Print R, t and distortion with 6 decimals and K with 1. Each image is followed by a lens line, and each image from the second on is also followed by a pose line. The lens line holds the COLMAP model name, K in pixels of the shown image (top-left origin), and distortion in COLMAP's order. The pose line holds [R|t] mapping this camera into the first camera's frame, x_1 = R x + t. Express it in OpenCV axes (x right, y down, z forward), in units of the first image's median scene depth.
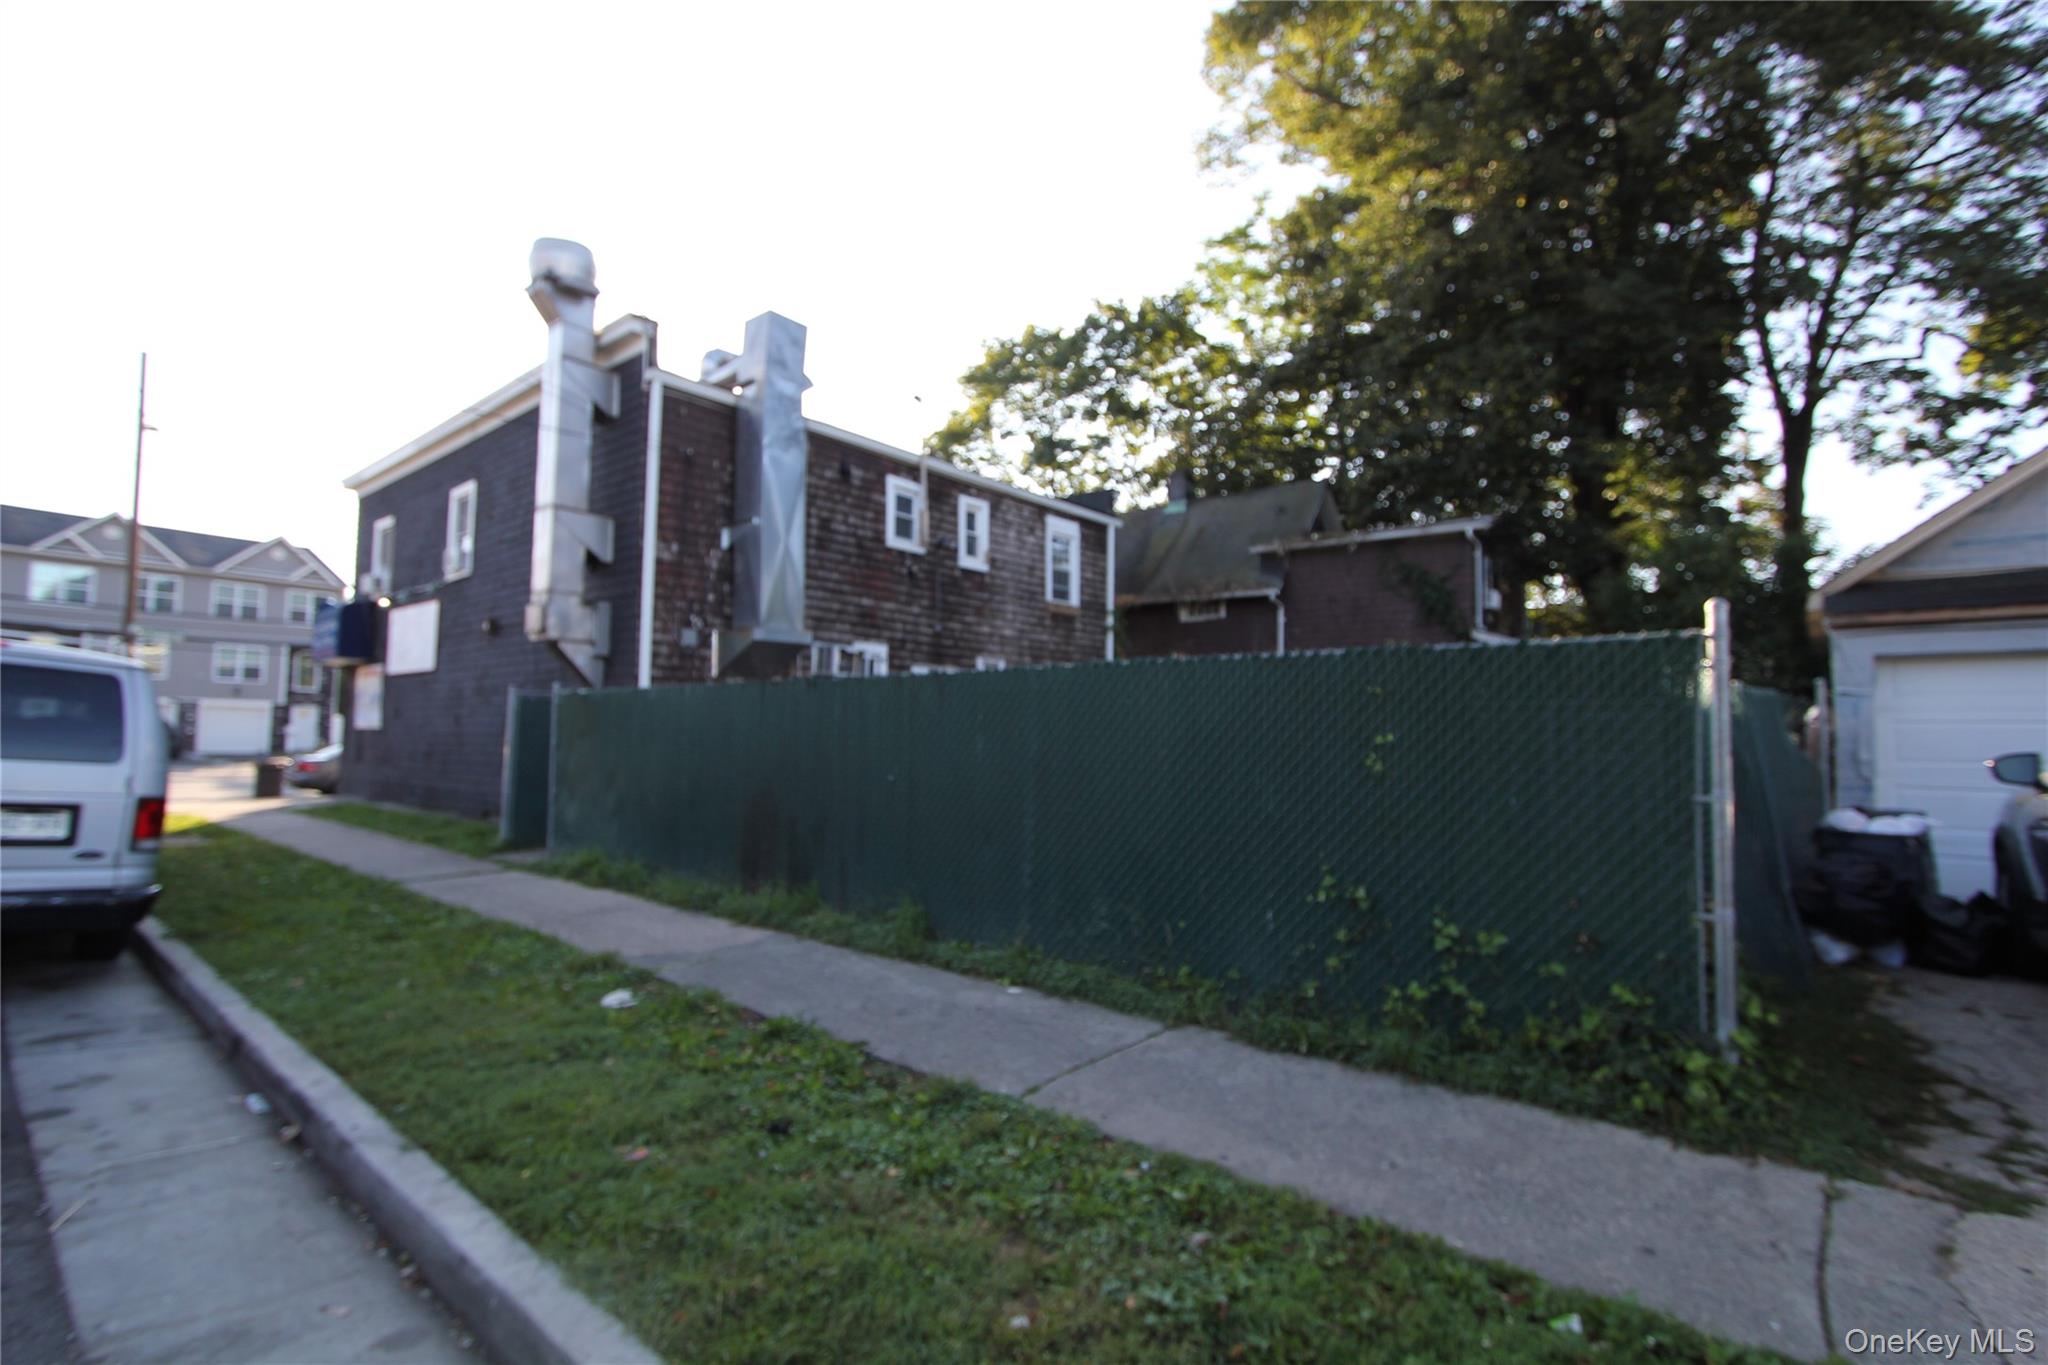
lens RADIAL K [[949.2, 0, 1024.0], [0, 949.2, 682.5], [0, 0, 1]] dist [-0.006859, -0.000989]
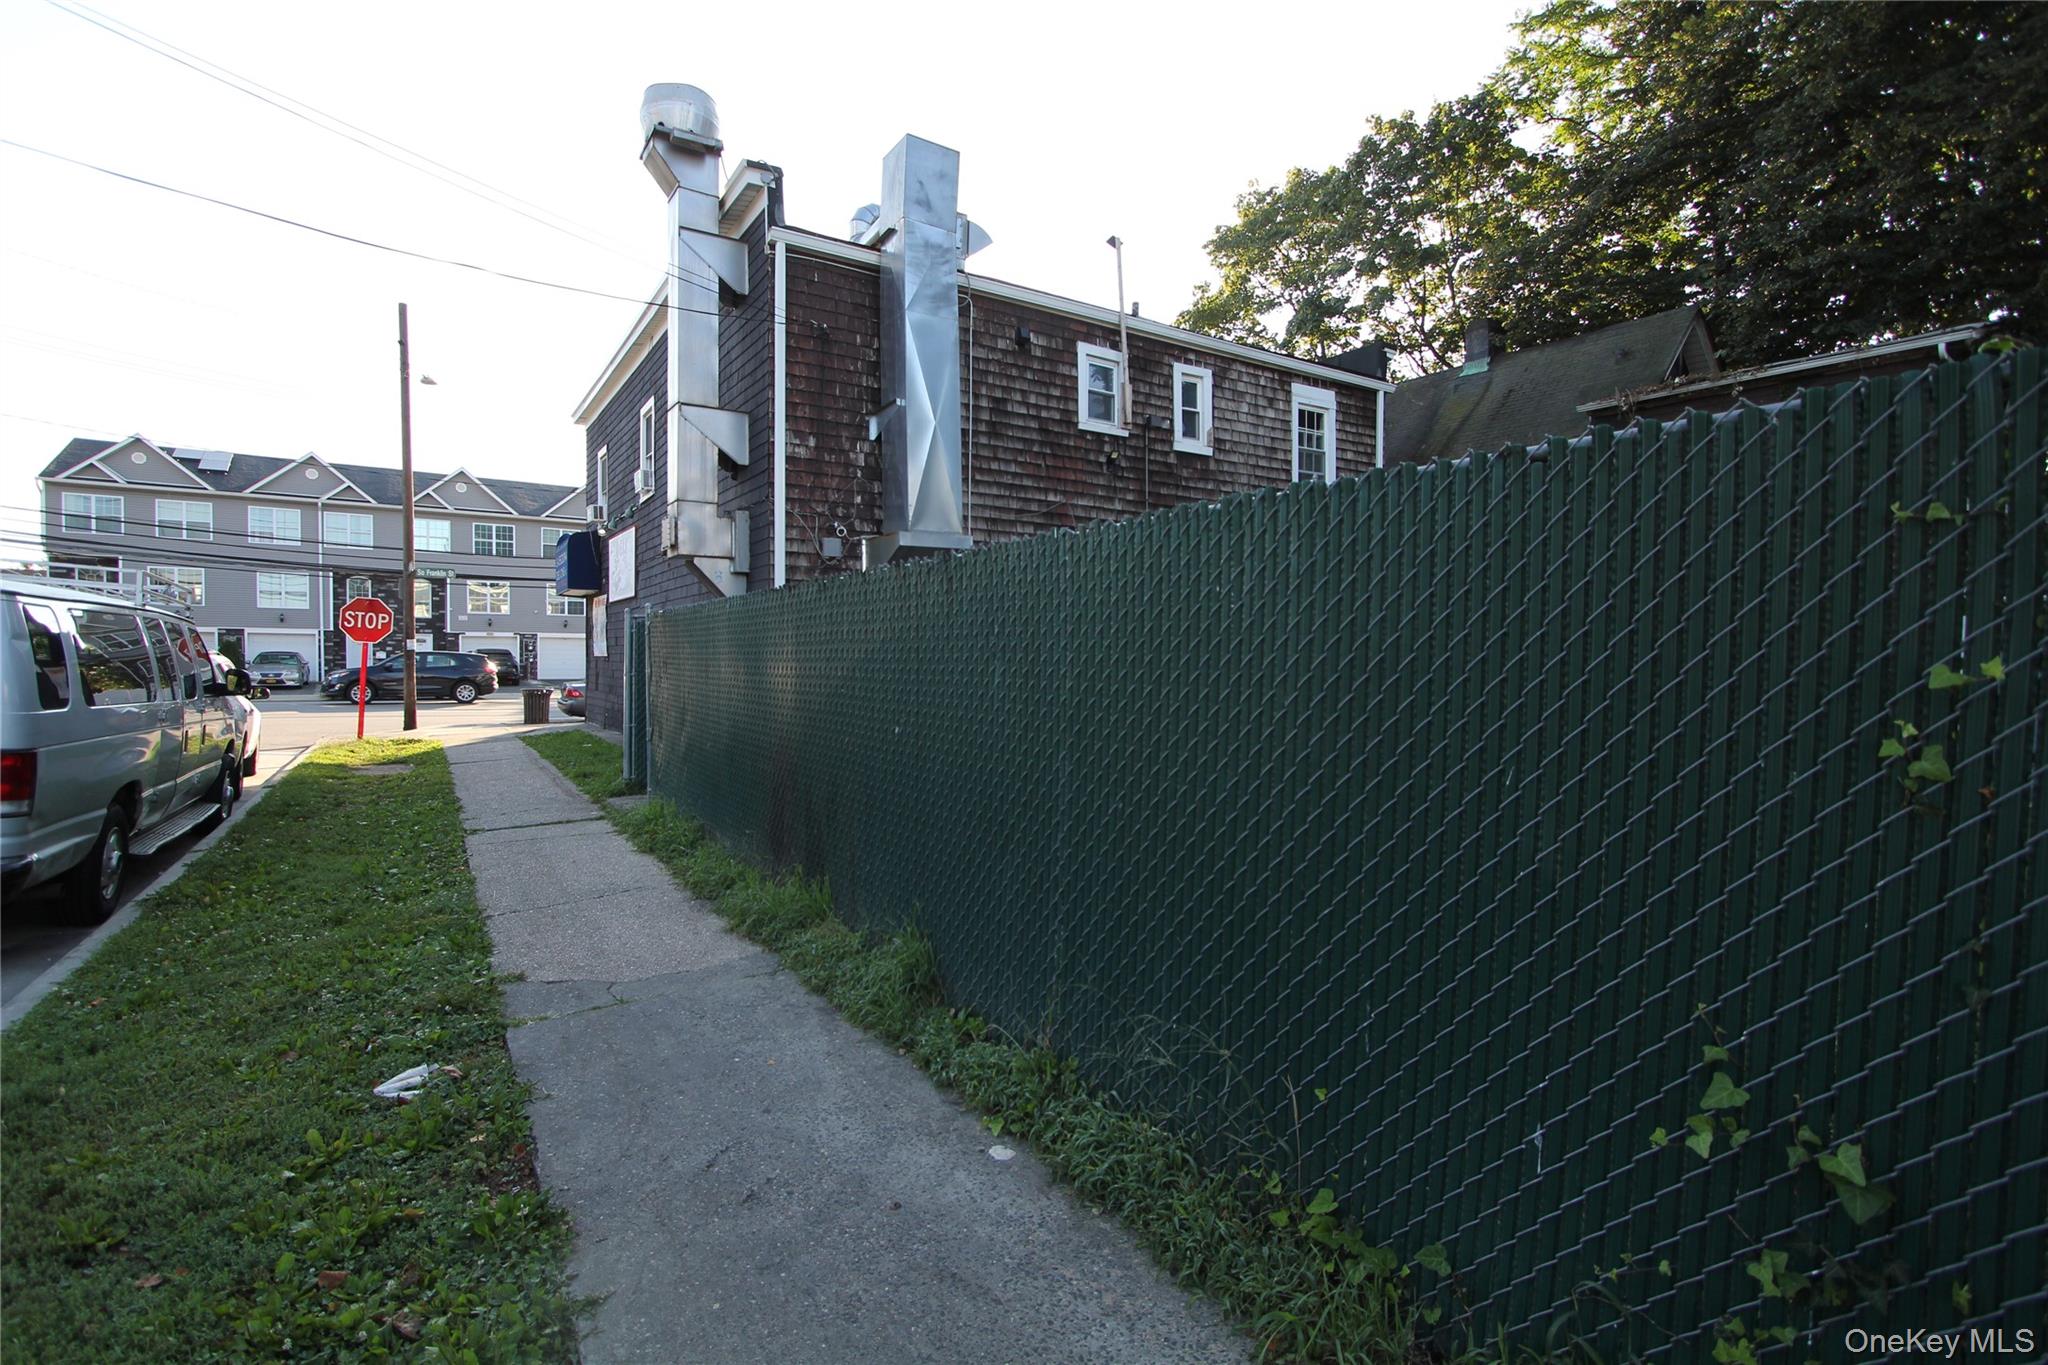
lens RADIAL K [[949.2, 0, 1024.0], [0, 949.2, 682.5], [0, 0, 1]] dist [-0.006859, -0.000989]
pose [[0.955194, -0.002514, -0.295971, 0.052889], [0.027177, 0.996485, 0.079244, 0.008751], [0.294731, -0.083737, 0.951904, 0.179321]]
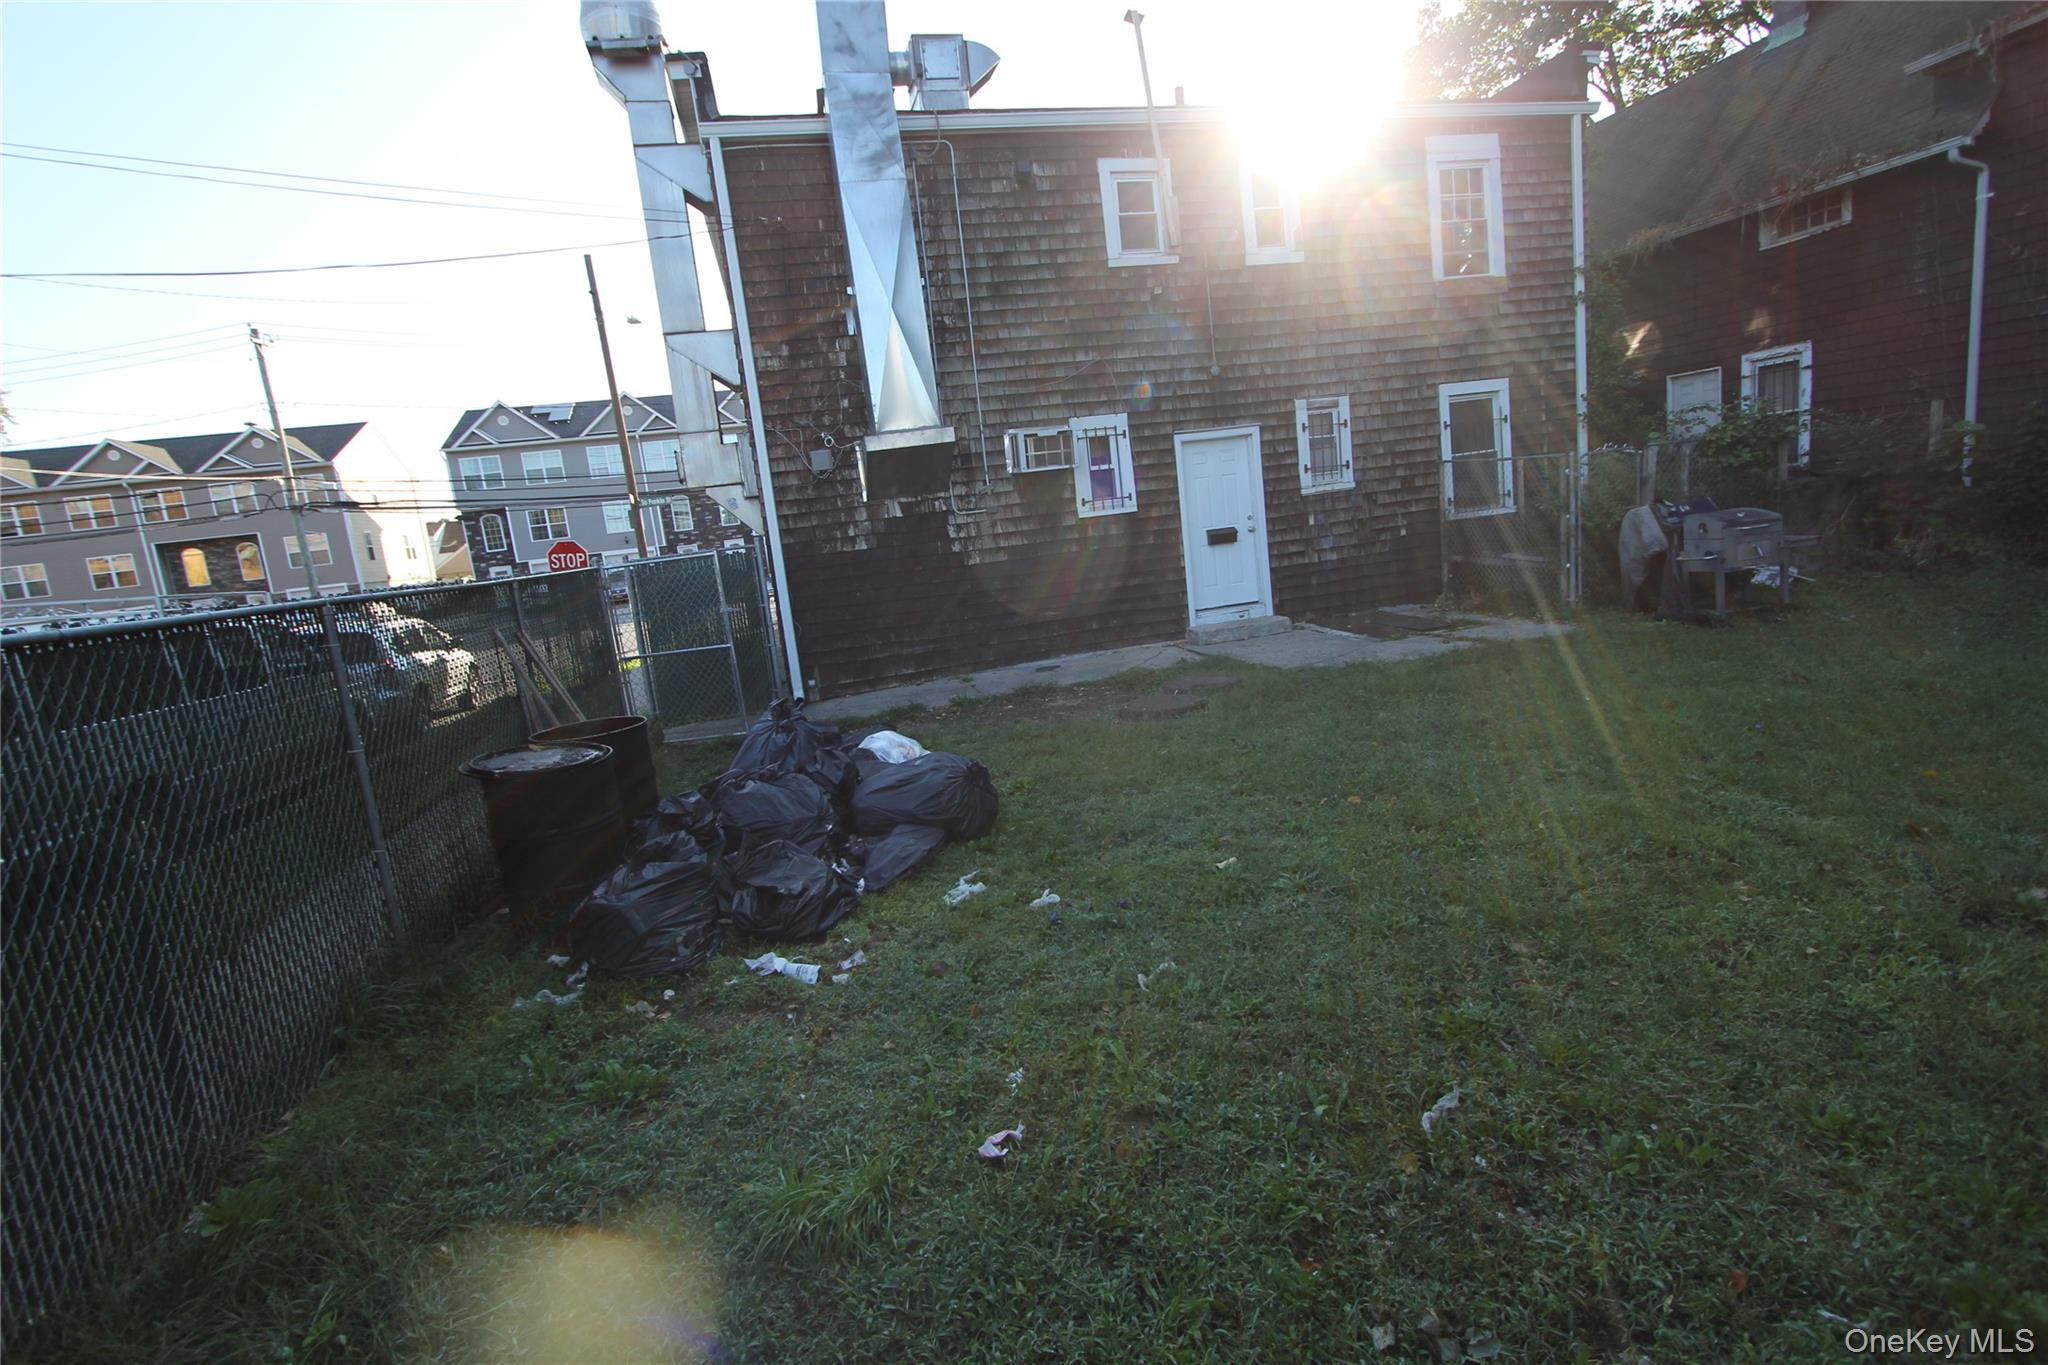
lens RADIAL K [[949.2, 0, 1024.0], [0, 949.2, 682.5], [0, 0, 1]] dist [-0.006859, -0.000989]
pose [[0.796333, -0.002833, -0.604852, 0.226602], [0.161510, 0.964676, 0.208120, -0.003495], [0.582897, -0.263422, 0.768661, 0.335639]]
